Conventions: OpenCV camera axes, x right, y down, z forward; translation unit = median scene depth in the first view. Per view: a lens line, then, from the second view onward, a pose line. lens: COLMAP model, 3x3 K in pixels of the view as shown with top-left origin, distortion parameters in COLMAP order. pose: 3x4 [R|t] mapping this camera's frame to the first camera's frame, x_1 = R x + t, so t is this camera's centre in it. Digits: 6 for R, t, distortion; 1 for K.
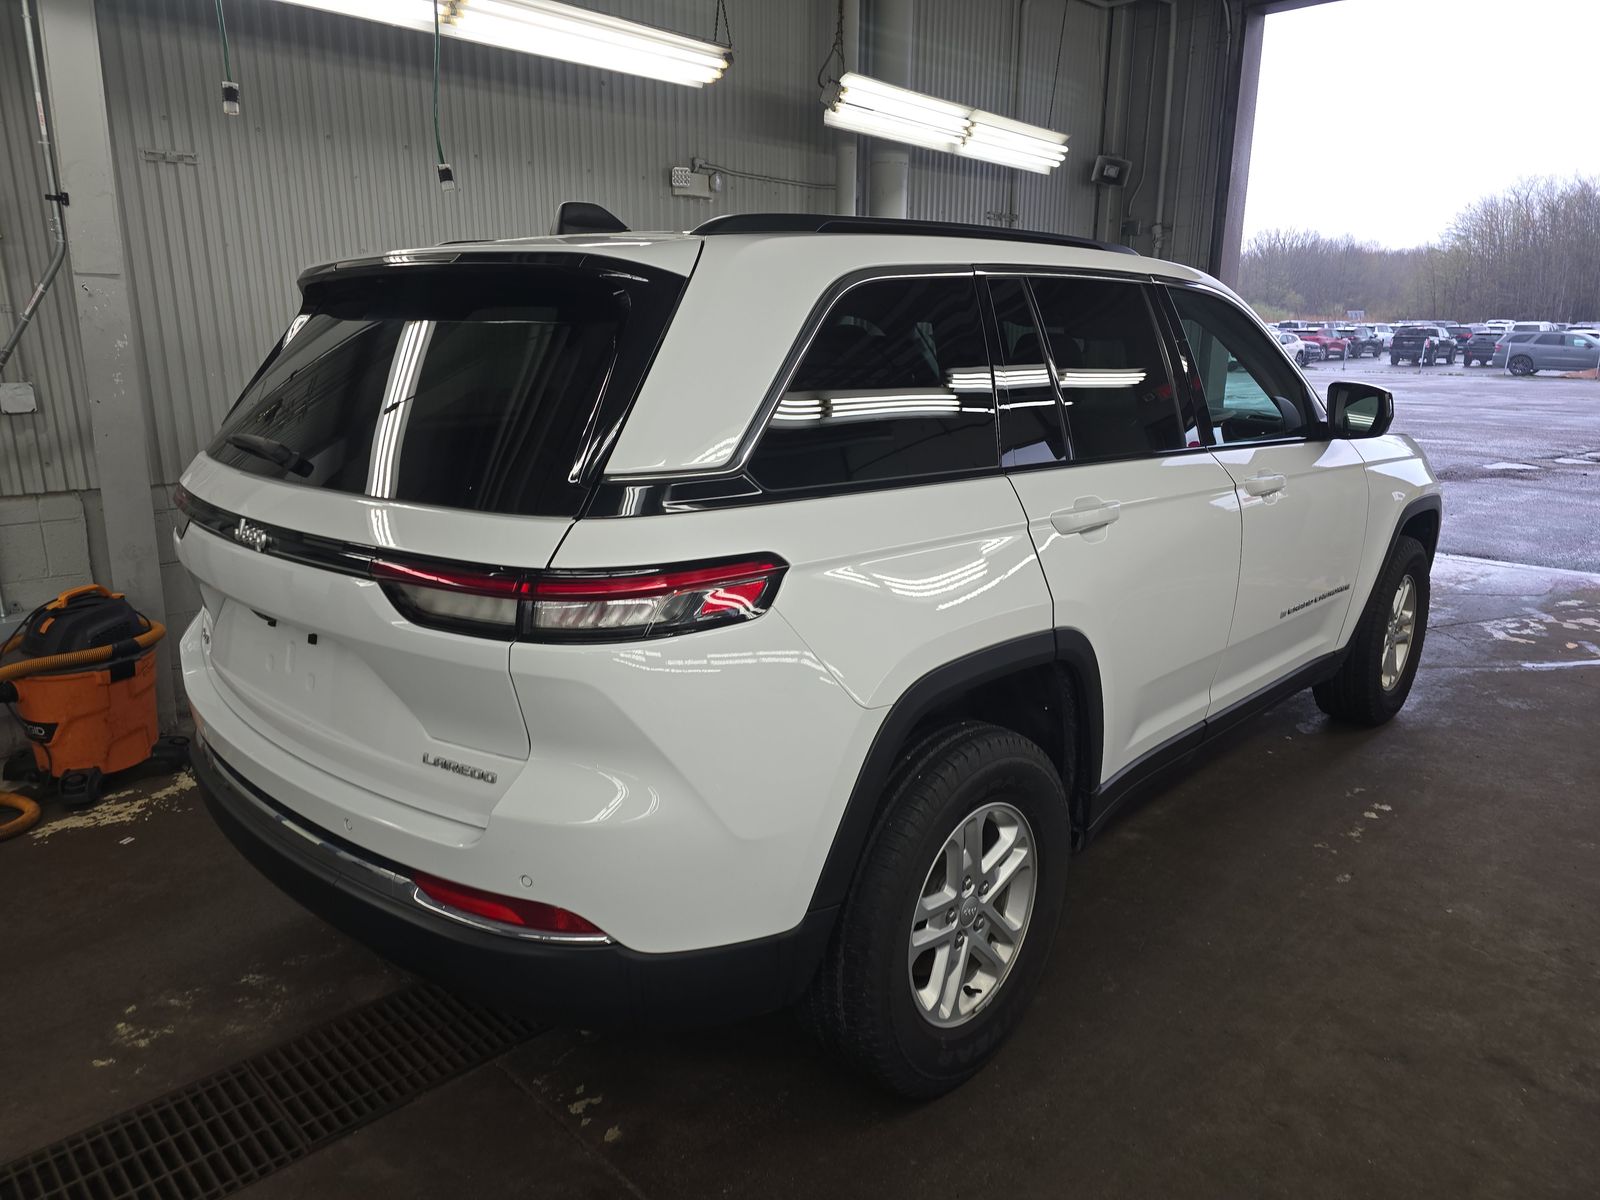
lens RADIAL K [[1073.7, 0, 794.6], [0, 1073.7, 599.3], [0, 0, 1]] dist [0.070065, -0.067800]
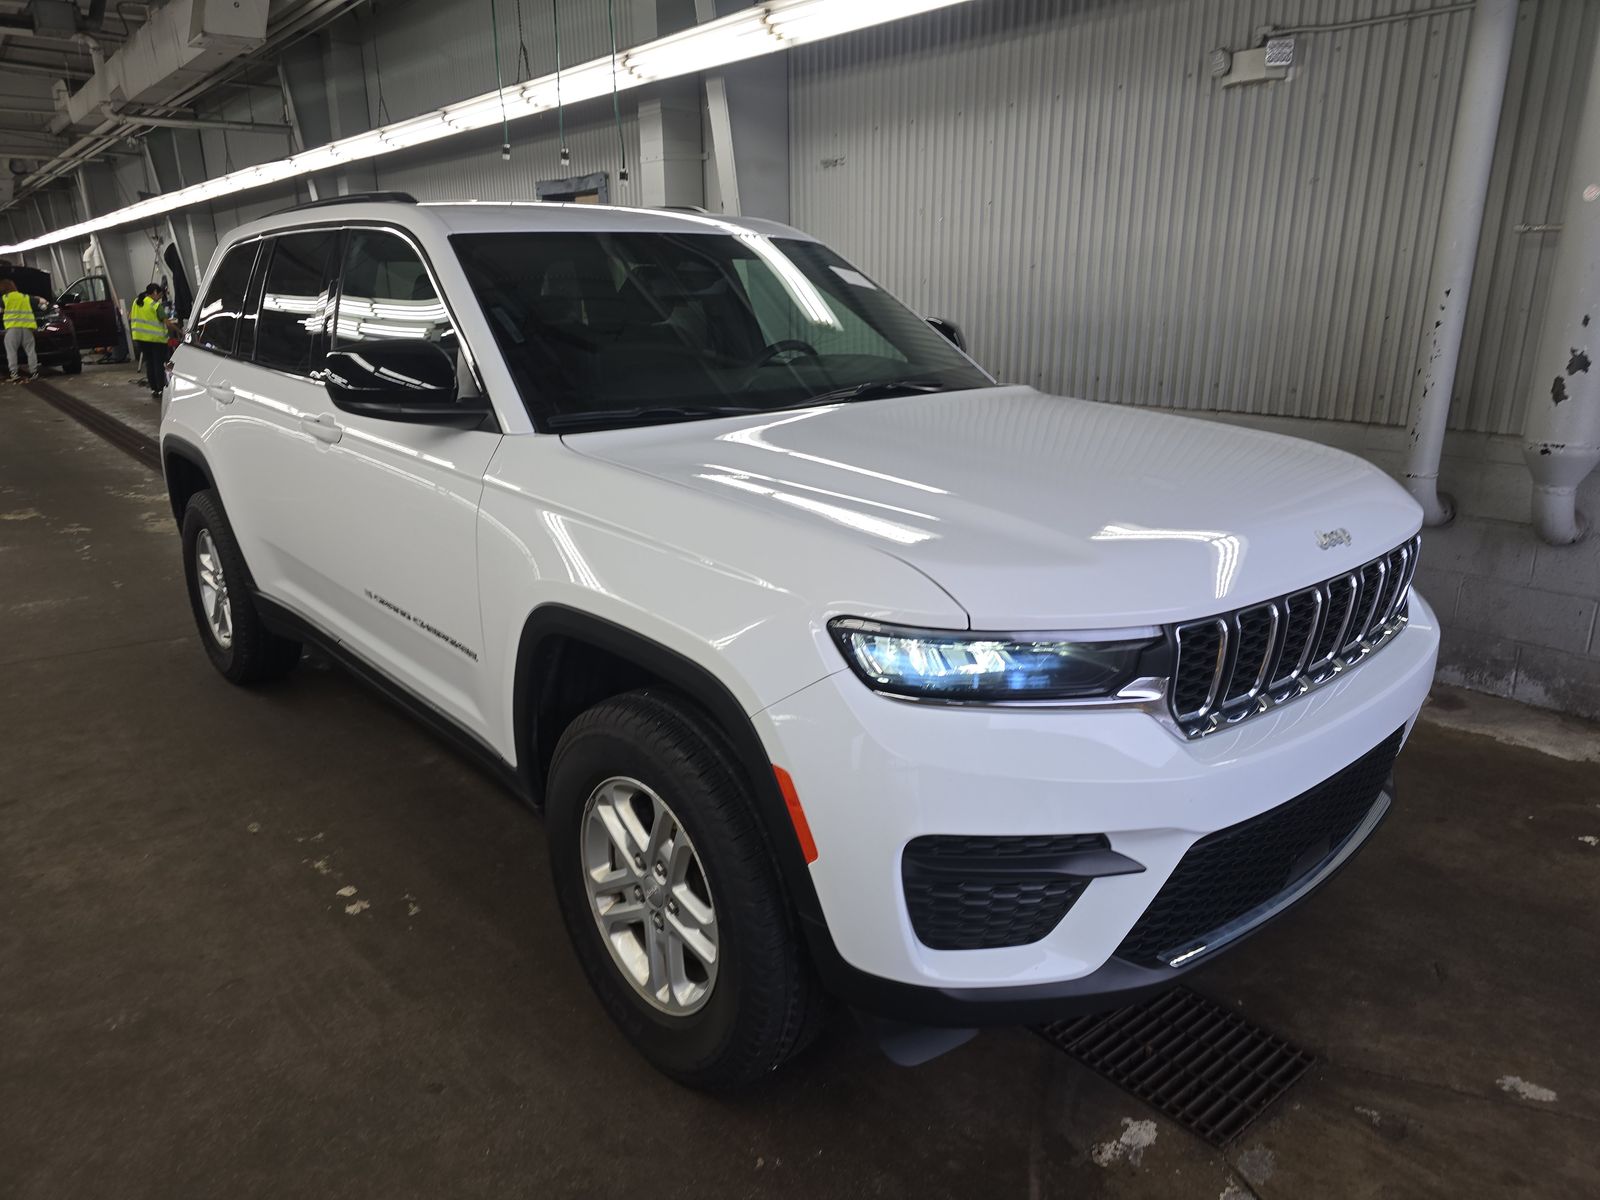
lens RADIAL K [[1073.7, 0, 794.6], [0, 1073.7, 599.3], [0, 0, 1]] dist [0.070065, -0.067800]
pose [[-0.098573, 0.278418, -0.955388, 1.261345], [-0.231689, 0.927260, 0.294125, -0.322308], [0.967783, 0.250345, -0.026896, 1.359260]]
